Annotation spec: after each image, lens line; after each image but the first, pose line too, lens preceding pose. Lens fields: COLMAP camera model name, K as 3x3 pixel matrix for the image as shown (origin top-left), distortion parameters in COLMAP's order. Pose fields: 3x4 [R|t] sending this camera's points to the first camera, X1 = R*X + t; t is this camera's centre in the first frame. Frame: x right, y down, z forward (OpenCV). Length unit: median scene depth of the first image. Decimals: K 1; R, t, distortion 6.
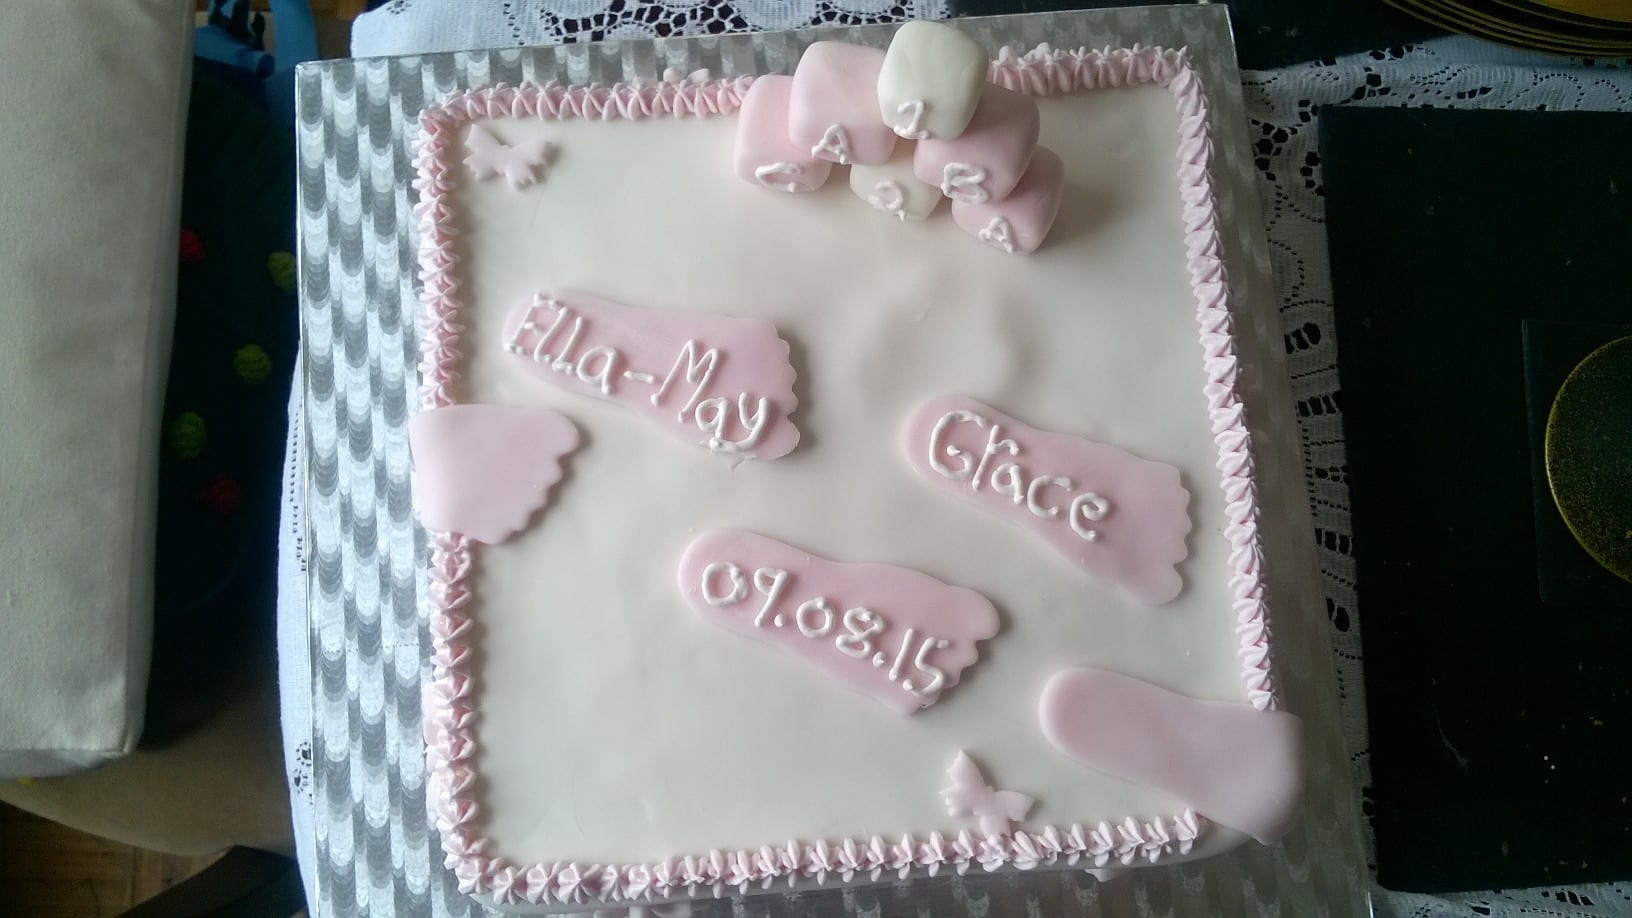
lens RADIAL K [[1265.1, 0, 809.3], [0, 1265.1, 447.3], [0, 0, 1]] dist [0.063102, -0.167530]
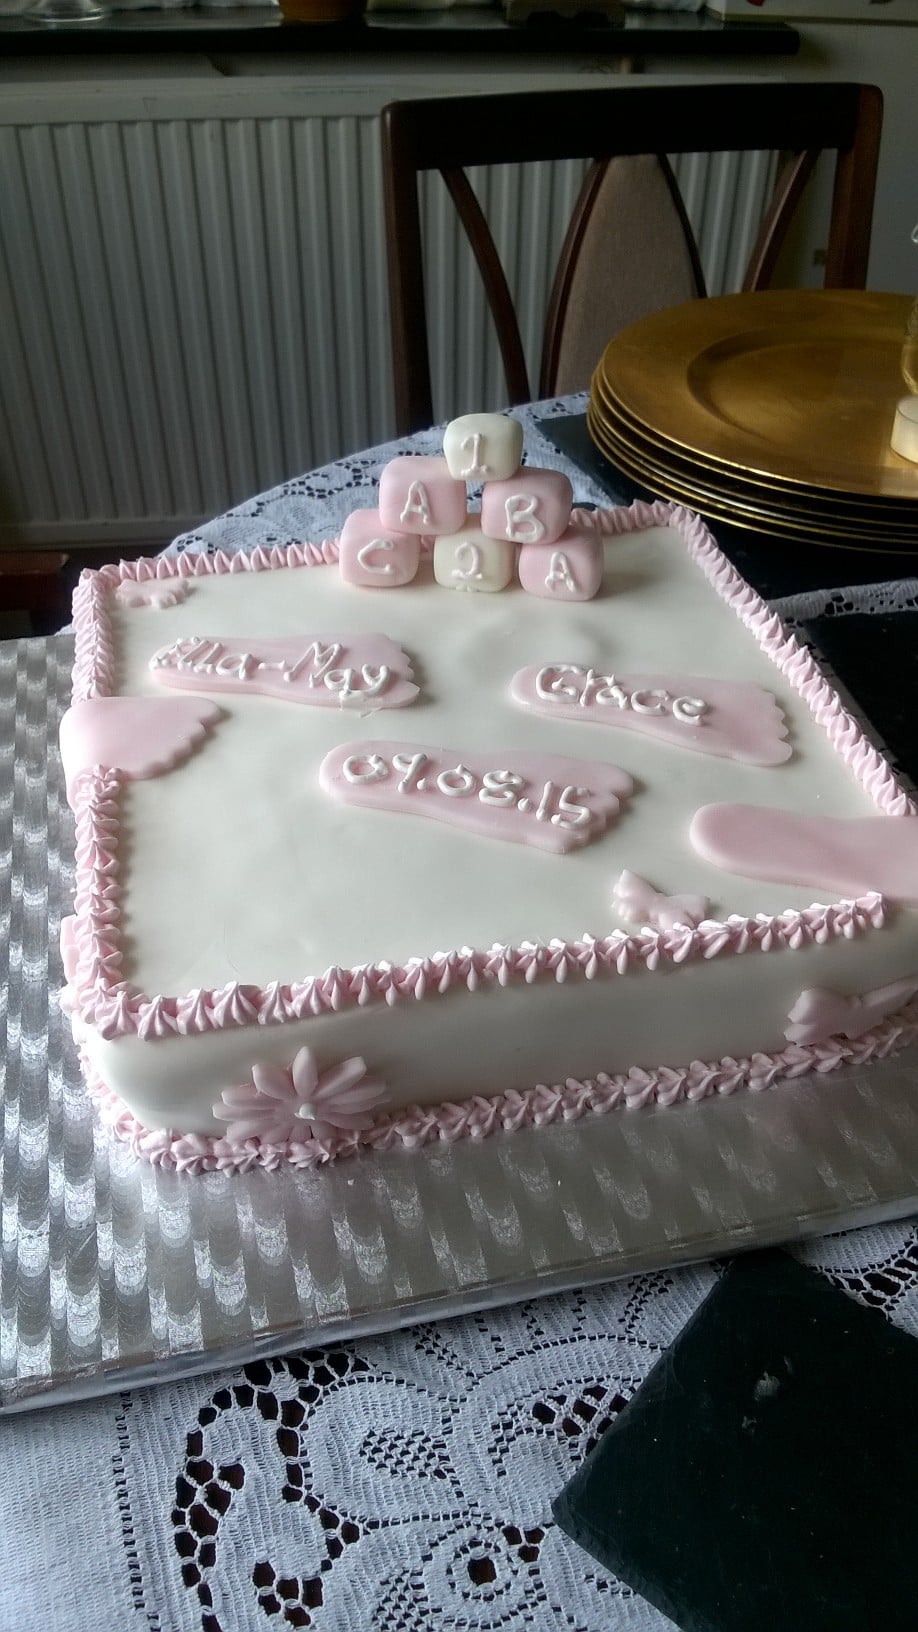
lens RADIAL K [[1265.1, 0, 459.9], [0, 1265.1, 813.6], [0, 0, 1]] dist [0.063102, -0.167530]
pose [[0.989323, -0.109072, 0.096662, -0.092265], [0.145721, 0.750908, -0.644130, 0.799404], [-0.002327, 0.651338, 0.758784, 0.227221]]
